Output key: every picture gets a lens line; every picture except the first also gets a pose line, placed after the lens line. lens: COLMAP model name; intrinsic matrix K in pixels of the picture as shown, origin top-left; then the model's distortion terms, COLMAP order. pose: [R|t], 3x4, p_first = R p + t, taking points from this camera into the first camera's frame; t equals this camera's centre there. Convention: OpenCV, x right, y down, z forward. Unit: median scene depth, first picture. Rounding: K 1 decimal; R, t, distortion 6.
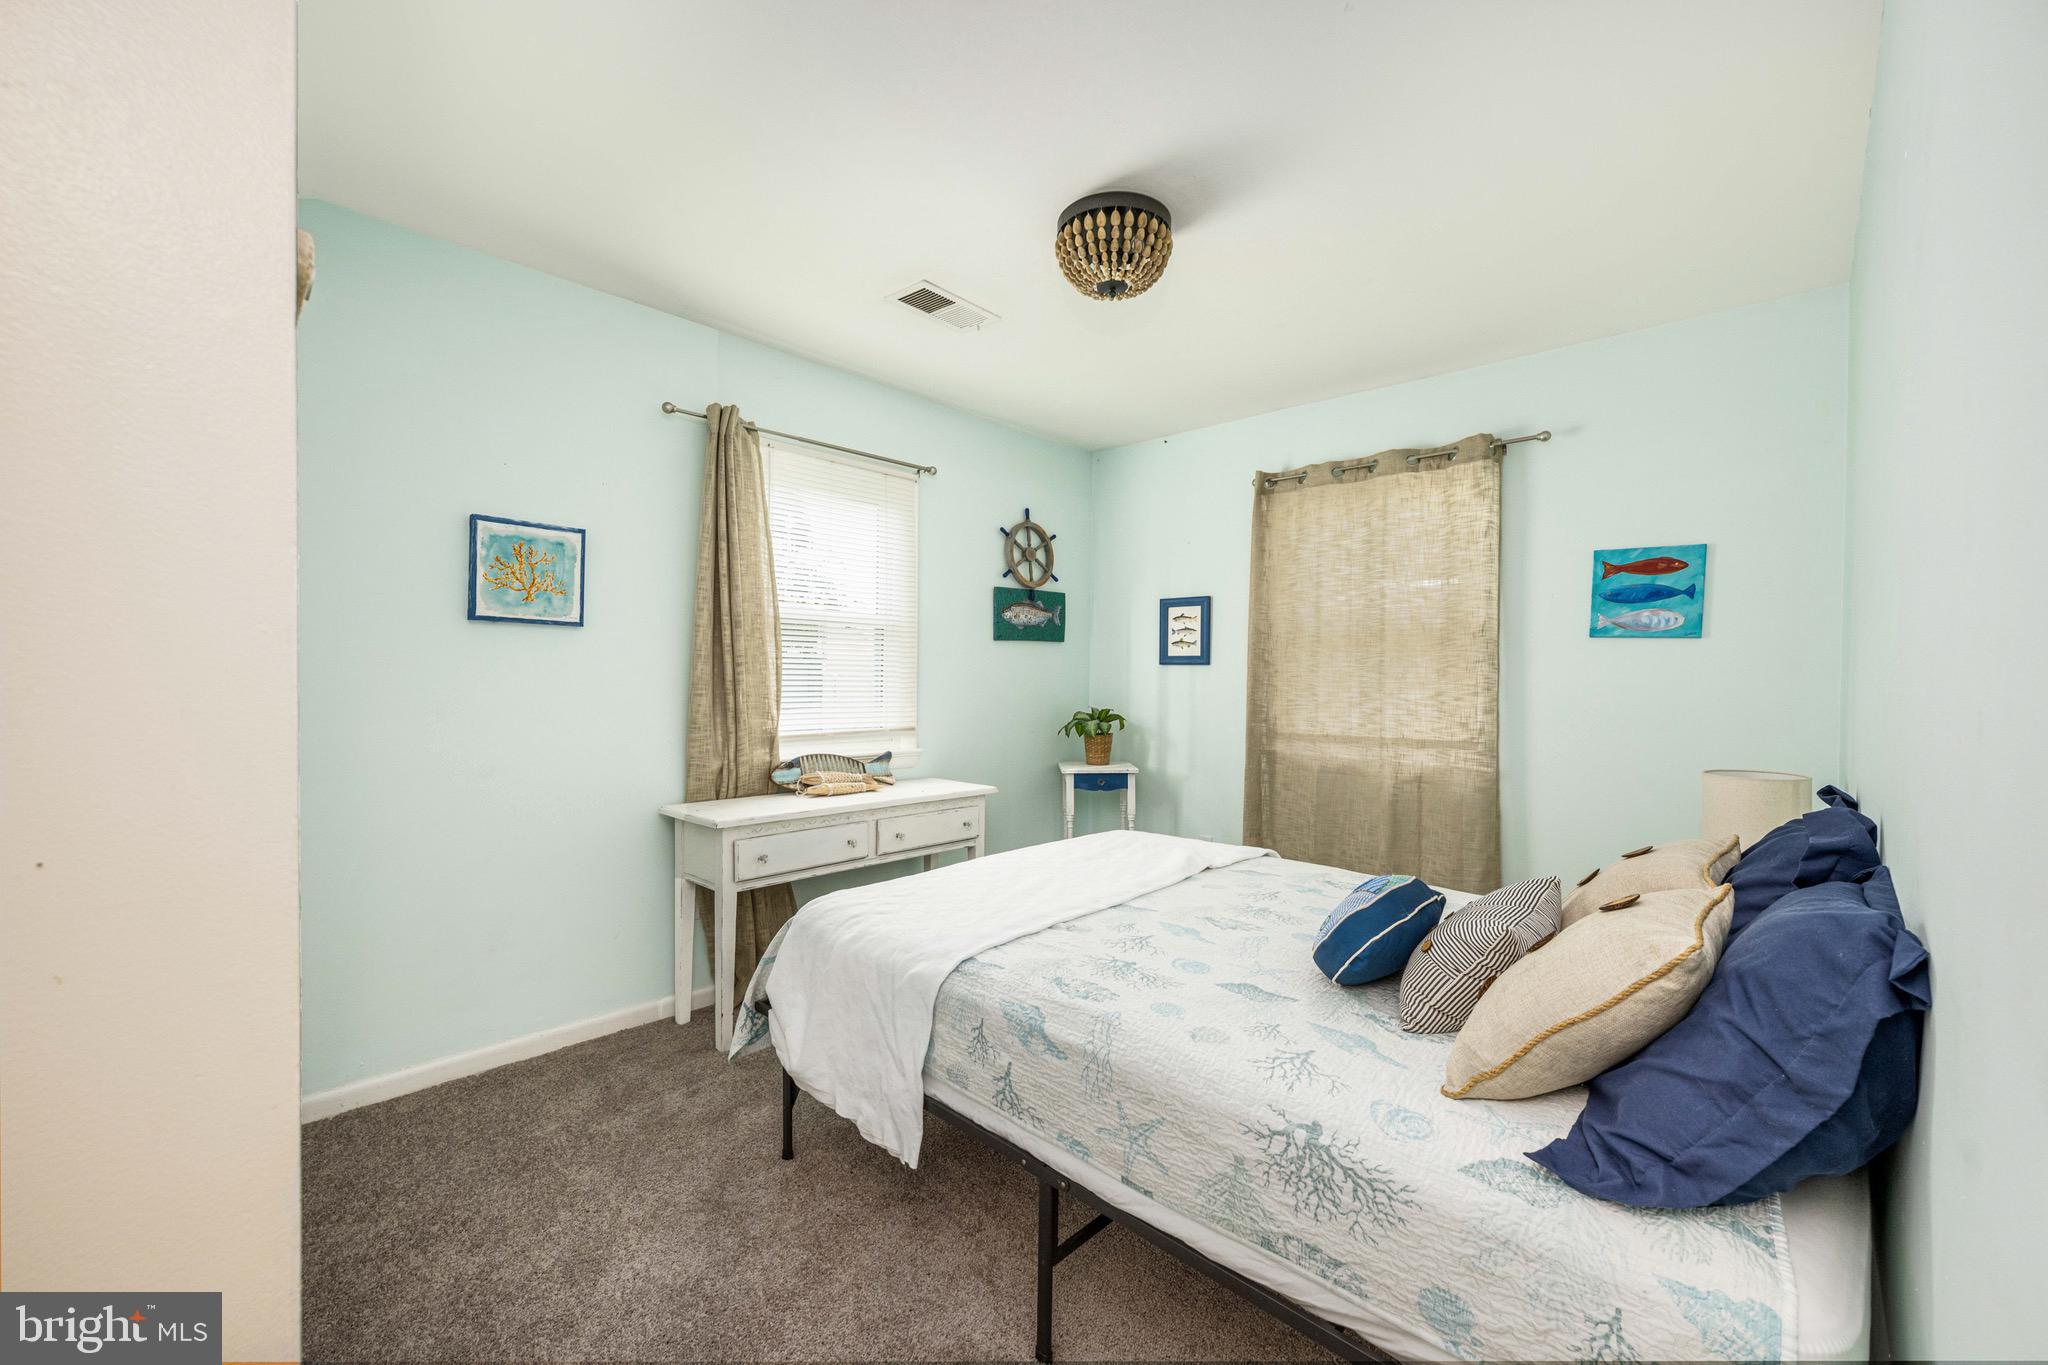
lens RADIAL K [[809.7, 0, 1012.2], [0, 809.7, 684.3], [0, 0, 1]] dist [0.000155, 0.000077]
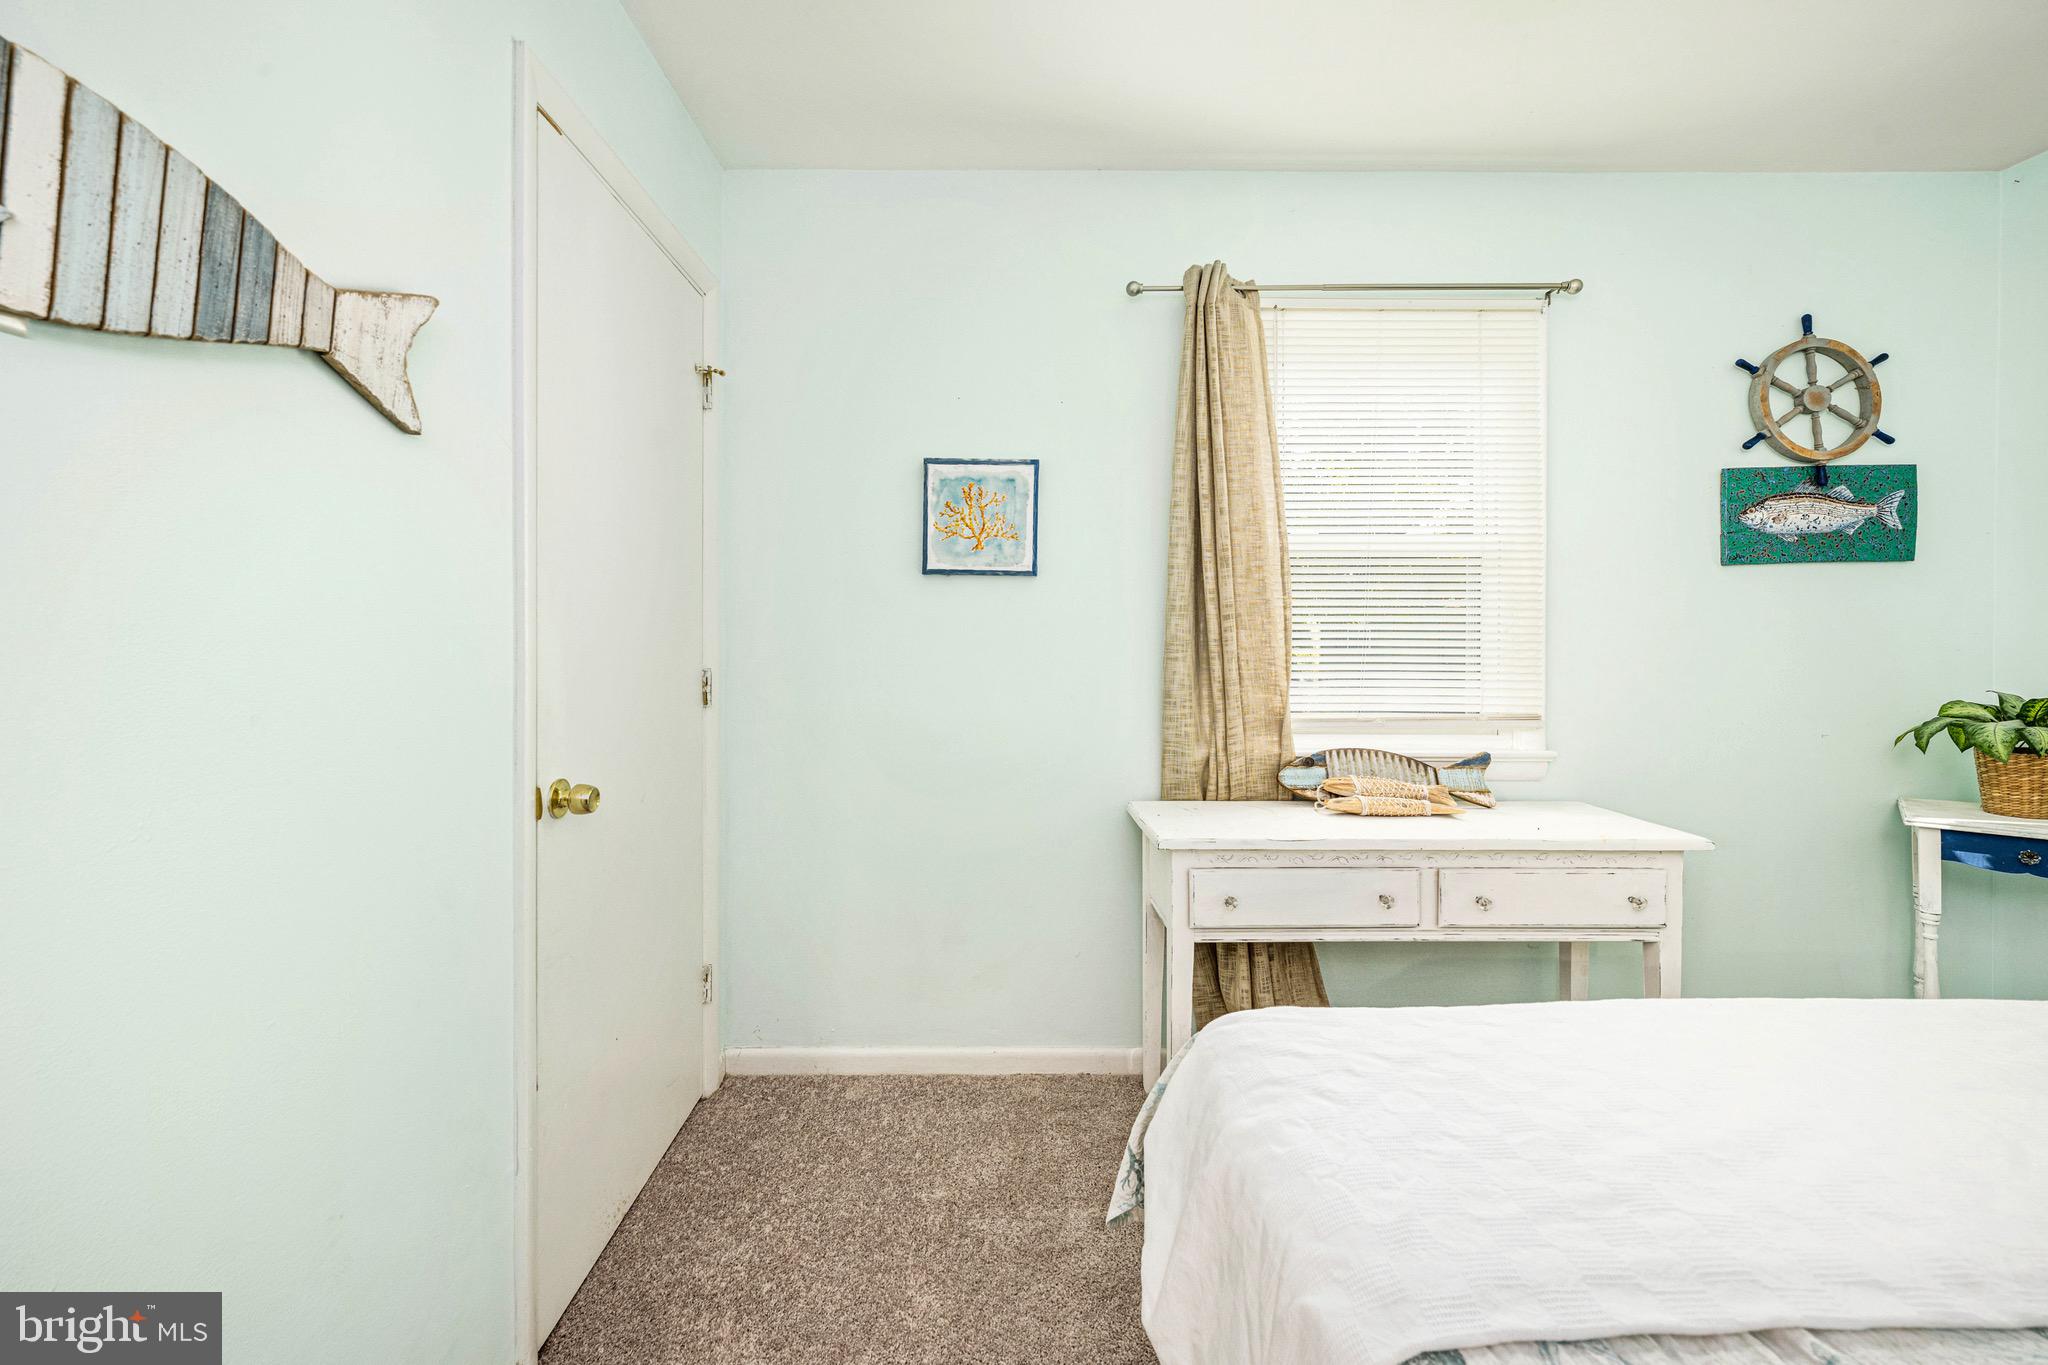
lens RADIAL K [[815.1, 0, 1023.6], [0, 815.1, 636.7], [0, 0, 1]] dist [0.000507, 0.000021]
pose [[0.701679, -0.004369, -0.712480, 0.052626], [0.000467, 0.999984, -0.005671, -0.003333], [0.712493, 0.003646, 0.701670, 0.353879]]
